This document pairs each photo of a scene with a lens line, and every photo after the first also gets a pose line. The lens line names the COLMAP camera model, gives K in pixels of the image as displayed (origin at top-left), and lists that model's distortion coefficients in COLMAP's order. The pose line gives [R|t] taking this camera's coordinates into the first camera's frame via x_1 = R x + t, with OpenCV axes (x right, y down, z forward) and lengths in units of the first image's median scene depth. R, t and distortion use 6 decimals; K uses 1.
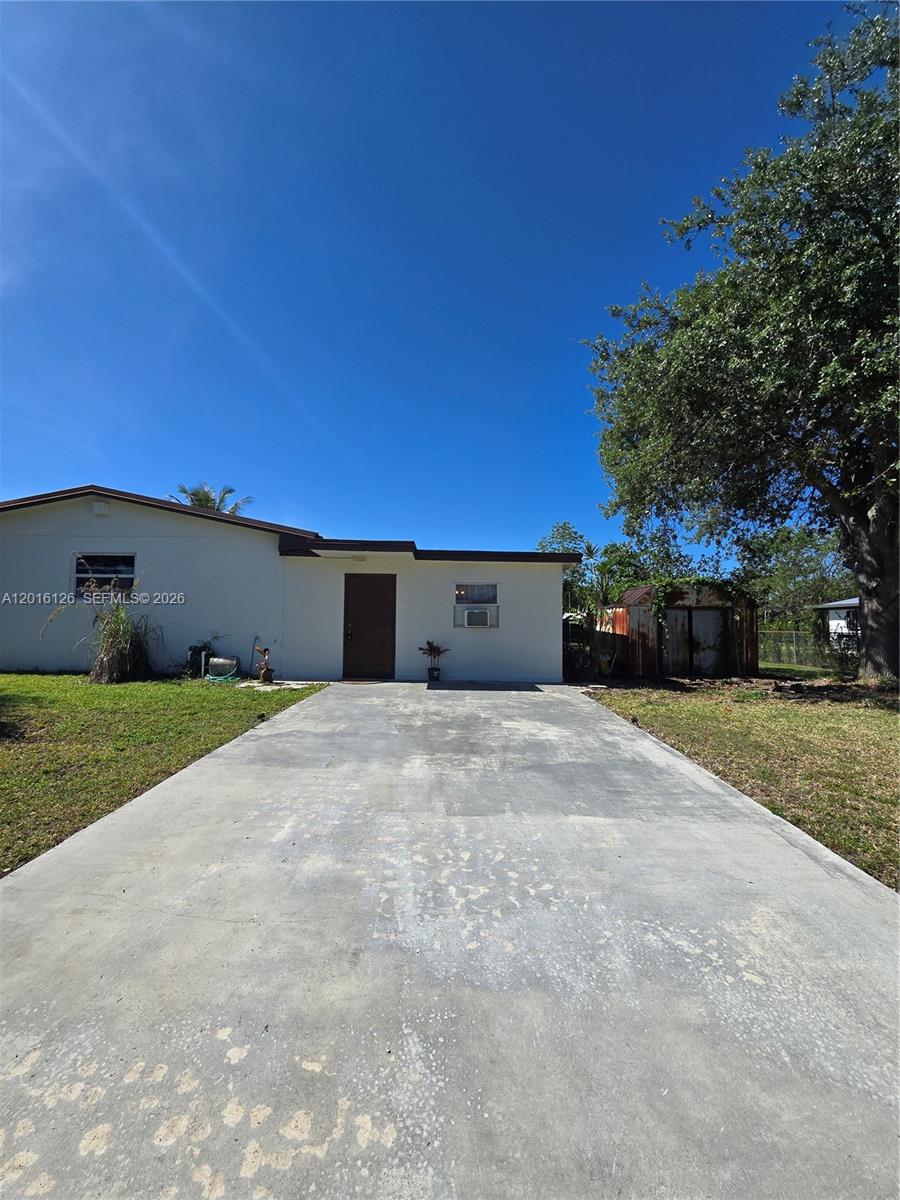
lens RADIAL K [[491.9, 0, 448.9], [0, 491.9, 599.3], [0, 0, 1]] dist [-0.002854, -0.000293]
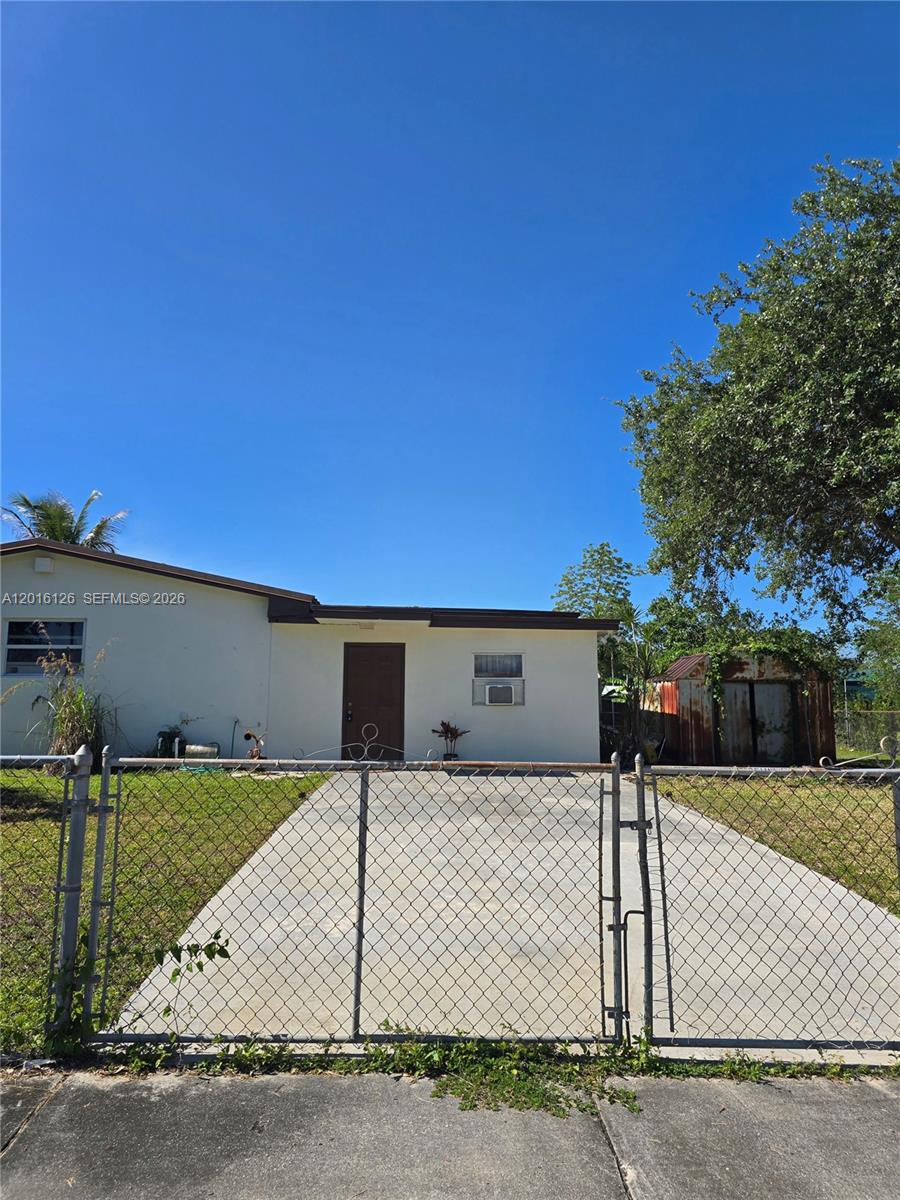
lens RADIAL K [[851.4, 0, 453.7], [0, 851.4, 588.2], [0, 0, 1]] dist [0.099198, -0.112083]
pose [[0.998469, 0.000170, 0.055308, -0.104308], [0.004597, 0.996280, -0.086051, -0.018347], [-0.055117, 0.086173, 0.994754, -0.486331]]
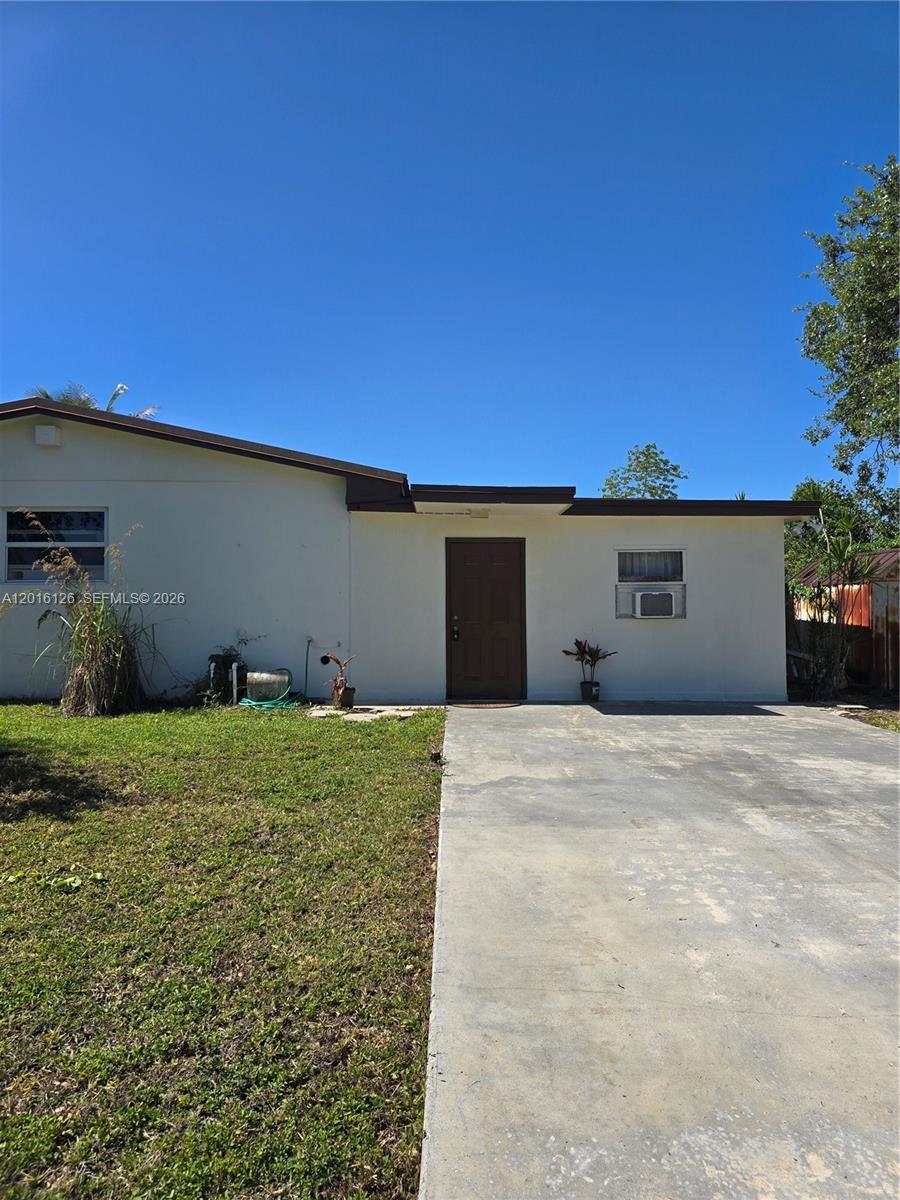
lens RADIAL K [[802.3, 0, 450.0], [0, 802.3, 600.0], [0, 0, 1]] dist [0.080410, -0.084877]
pose [[0.999428, -0.014801, 0.030395, -0.239857], [0.013743, 0.999302, 0.034731, -0.007238], [-0.030887, -0.034293, 0.998934, -0.047974]]
